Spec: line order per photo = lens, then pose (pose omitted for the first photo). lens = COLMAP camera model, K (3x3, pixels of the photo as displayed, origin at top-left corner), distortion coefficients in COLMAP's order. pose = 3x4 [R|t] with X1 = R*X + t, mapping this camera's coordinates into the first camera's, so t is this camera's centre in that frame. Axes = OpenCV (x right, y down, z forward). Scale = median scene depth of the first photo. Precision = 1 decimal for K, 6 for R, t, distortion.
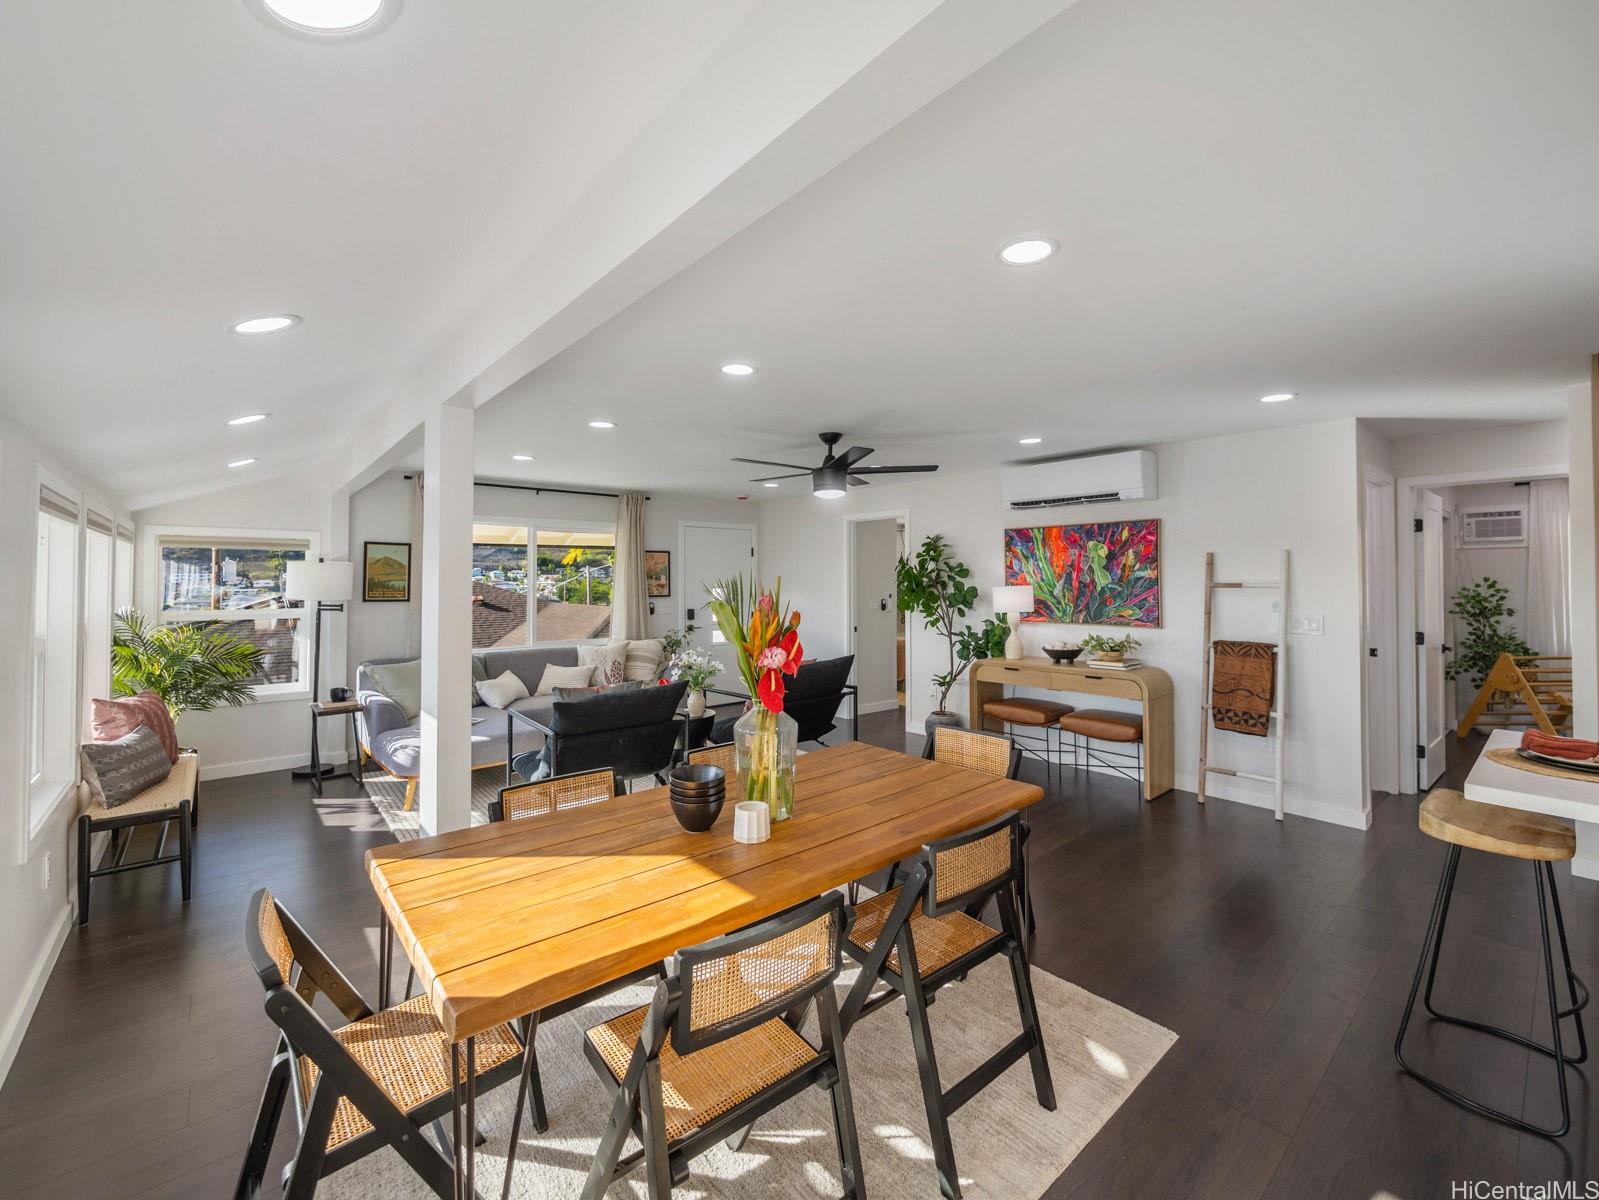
lens RADIAL K [[679.1, 0, 807.4], [0, 679.1, 574.8], [0, 0, 1]] dist [-0.001510, -0.000258]
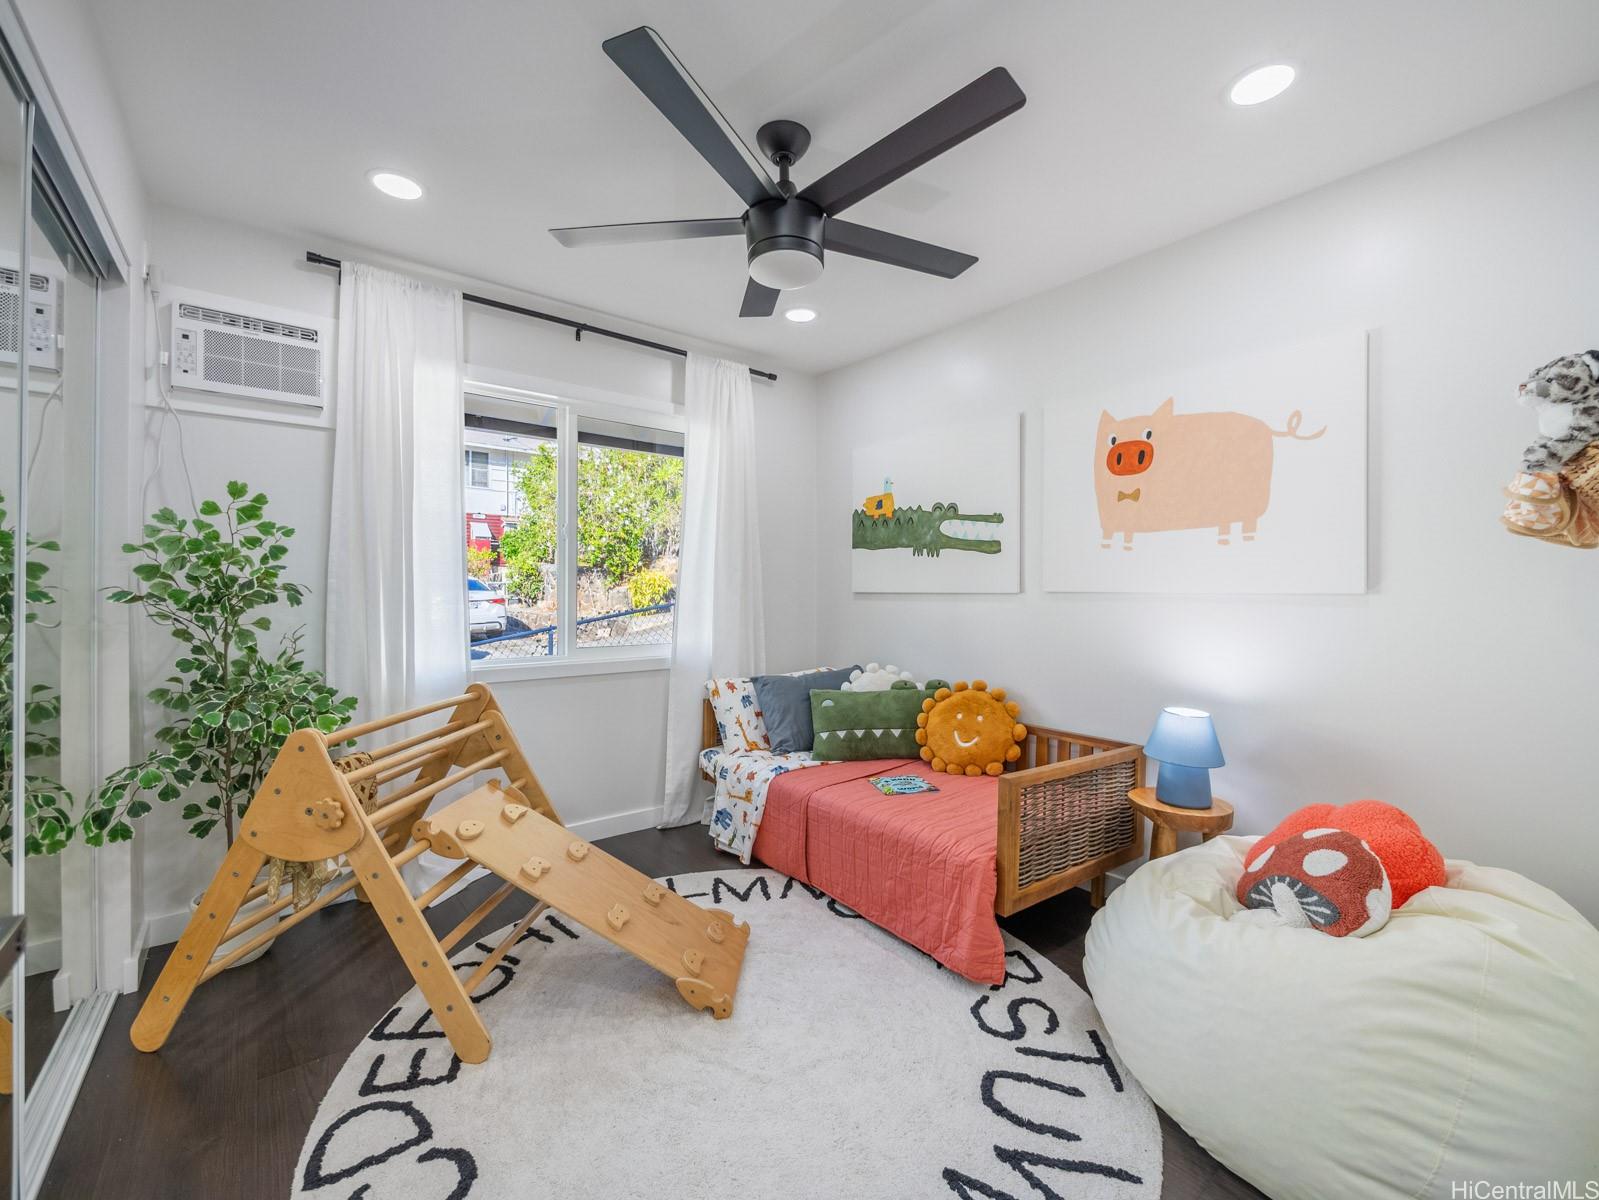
lens RADIAL K [[668.1, 0, 793.4], [0, 668.1, 587.4], [0, 0, 1]] dist [-0.004011, -0.000325]
pose [[0.049634, 0.010237, 0.998715, 0.692454], [-0.013520, 0.999863, -0.009577, 0.051051], [-0.998676, -0.013027, 0.049766, 0.712017]]
